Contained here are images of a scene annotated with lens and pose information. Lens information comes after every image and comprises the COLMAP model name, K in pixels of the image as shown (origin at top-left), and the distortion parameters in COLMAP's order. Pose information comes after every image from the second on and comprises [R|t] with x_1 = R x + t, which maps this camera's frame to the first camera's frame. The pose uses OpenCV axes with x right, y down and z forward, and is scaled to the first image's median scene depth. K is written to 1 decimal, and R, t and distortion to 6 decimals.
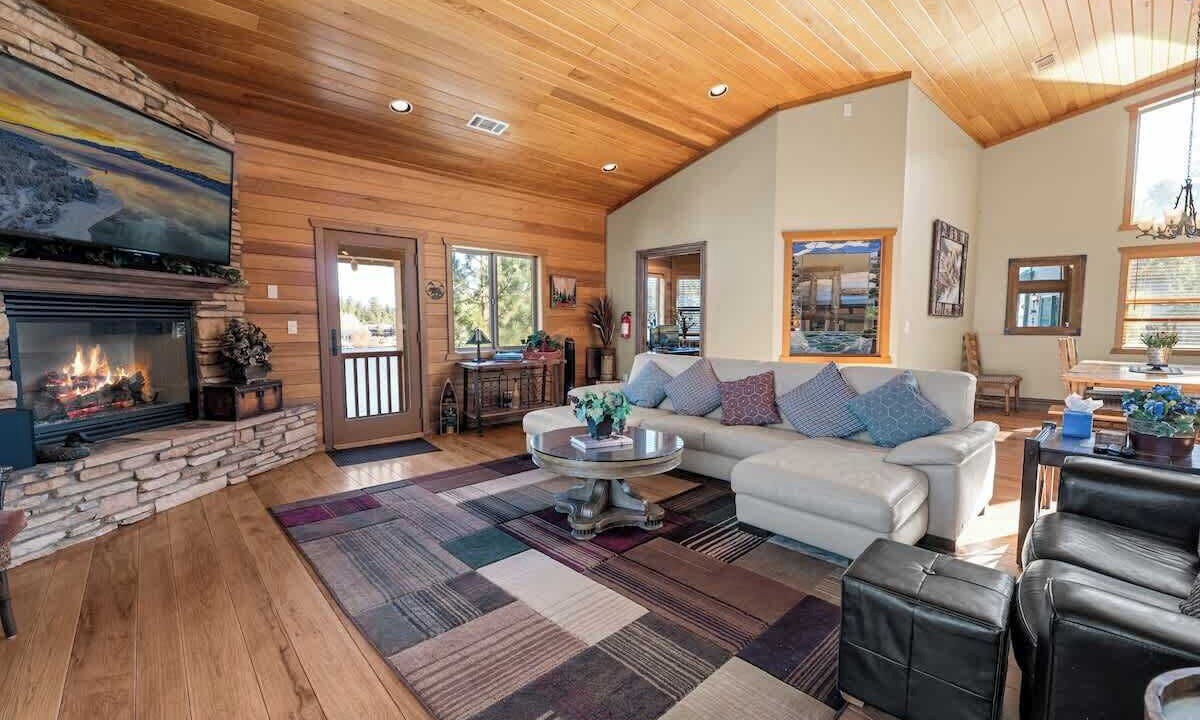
lens RADIAL K [[498.1, 0, 607.0], [0, 498.1, 359.7], [0, 0, 1]] dist [-0.000701, -0.000146]
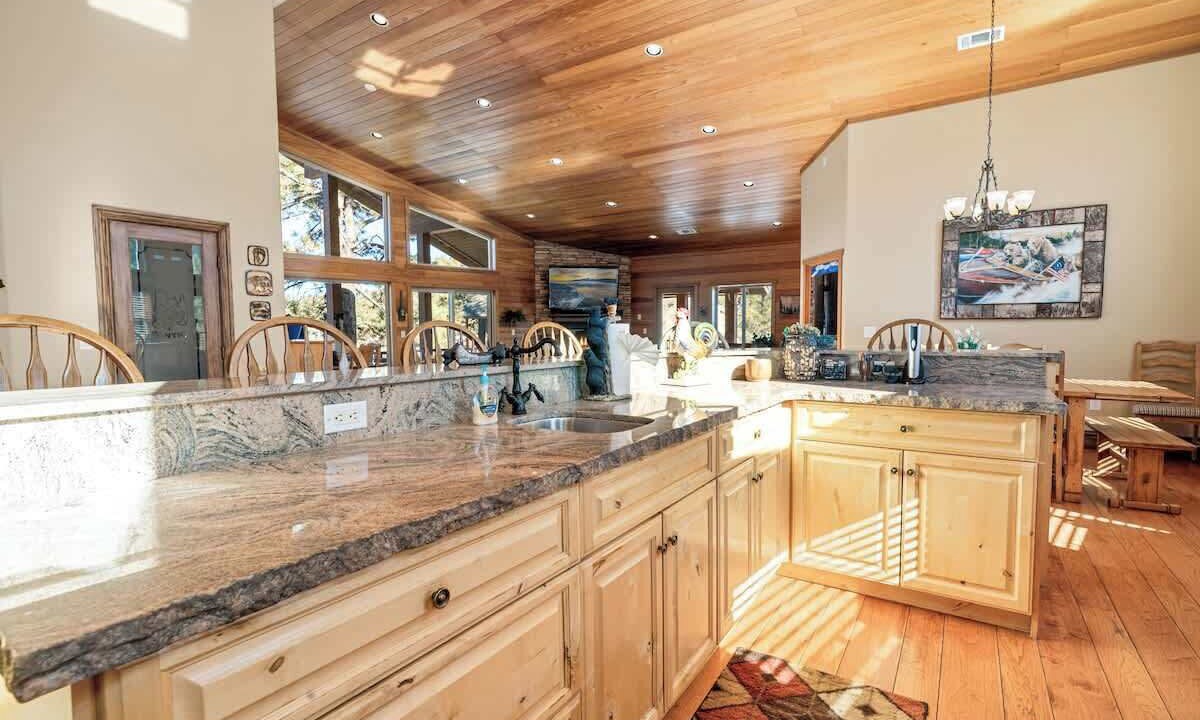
lens RADIAL K [[574.7, 0, 600.0], [0, 574.7, 360.0], [0, 0, 1]] dist [-0.001971, -0.000577]
pose [[0.236447, 0.049840, -0.970365, 2.636211], [-0.065021, 0.997257, 0.035378, -0.013934], [0.969466, 0.054729, 0.239039, 0.177691]]
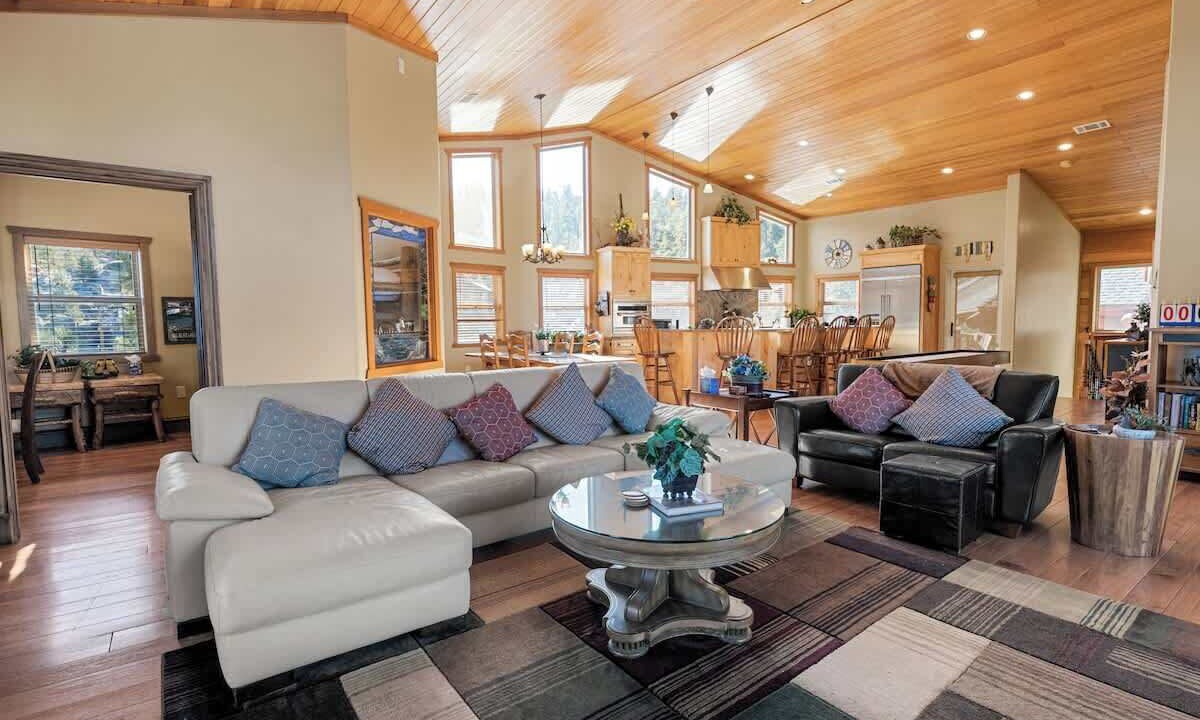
lens RADIAL K [[574.7, 0, 600.0], [0, 574.7, 360.0], [0, 0, 1]] dist [-0.001971, -0.000577]
pose [[0.128199, -0.068955, 0.989348, -0.664717], [0.085537, 0.994631, 0.058239, -0.063210], [-0.988053, 0.077160, 0.133409, 0.856872]]
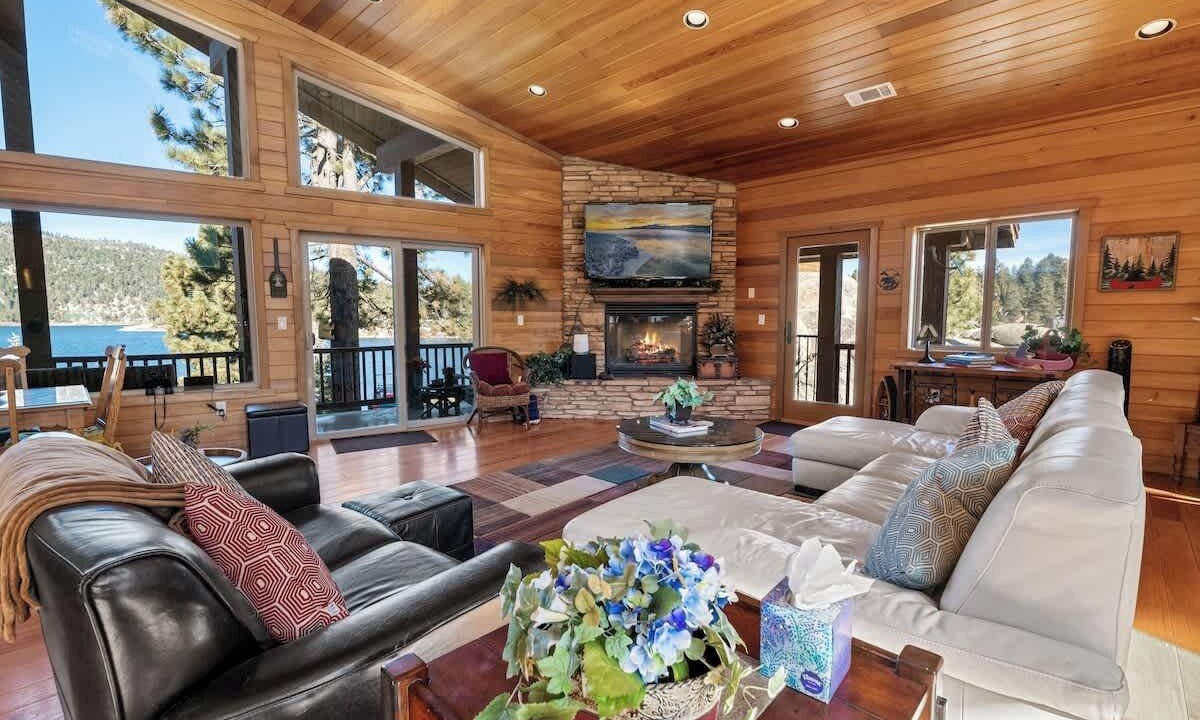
lens RADIAL K [[539.5, 0, 601.5], [0, 539.5, 363.7], [0, 0, 1]] dist [-0.002675, -0.000442]
pose [[0.061283, 0.086947, -0.994326, 0.986677], [-0.069927, 0.994125, 0.082620, -0.048538], [0.995668, 0.064467, 0.067003, 0.652360]]
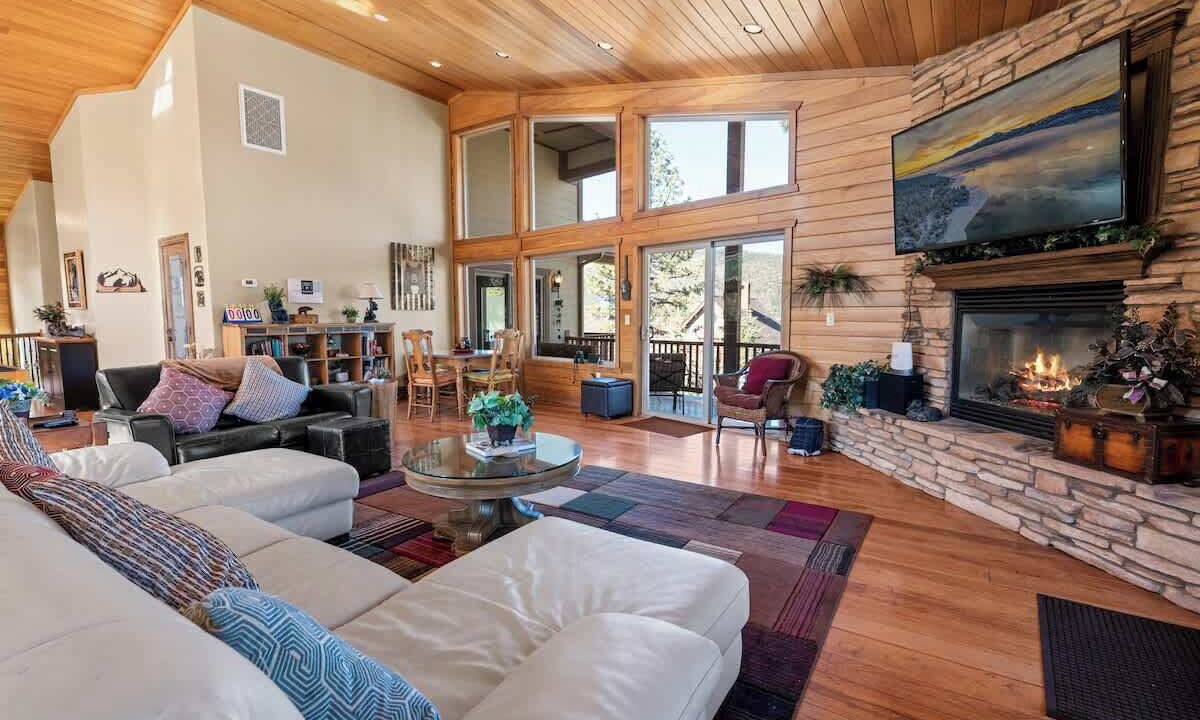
lens RADIAL K [[539.5, 0, 601.5], [0, 539.5, 363.7], [0, 0, 1]] dist [-0.002675, -0.000442]
pose [[-0.973042, 0.022990, -0.229477, 0.027711], [-0.014707, 0.986808, 0.161225, -0.125990], [0.230157, 0.160254, -0.959868, 1.709238]]
